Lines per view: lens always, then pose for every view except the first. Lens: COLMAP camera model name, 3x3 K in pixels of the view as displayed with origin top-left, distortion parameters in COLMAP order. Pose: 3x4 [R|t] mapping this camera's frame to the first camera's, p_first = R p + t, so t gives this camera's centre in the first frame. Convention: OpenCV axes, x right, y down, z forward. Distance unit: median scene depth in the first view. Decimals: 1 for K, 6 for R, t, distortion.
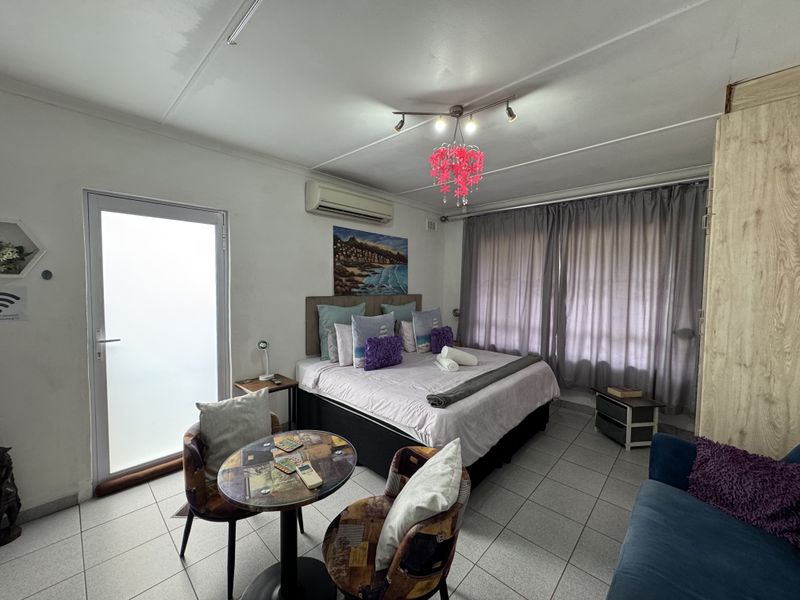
lens RADIAL K [[318.1, 0, 399.9], [0, 318.1, 298.9], [0, 0, 1]] dist [-0.001406, 0.000250]
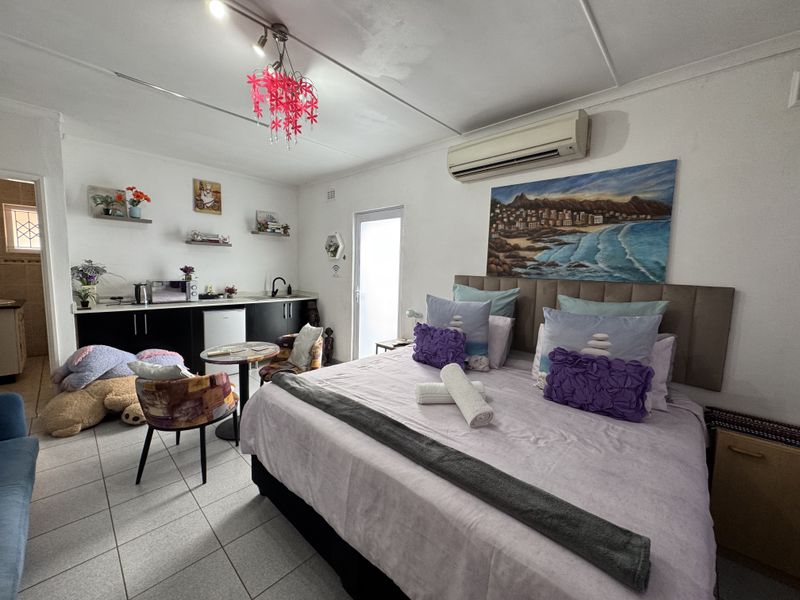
lens RADIAL K [[318.1, 0, 400.0], [0, 318.1, 298.3], [0, 0, 1]] dist [-0.001406, 0.000250]
pose [[0.000879, 0.078244, -0.996934, 0.571484], [-0.081665, 0.993610, 0.077911, 0.000890], [0.996659, 0.081346, 0.007264, 0.743424]]
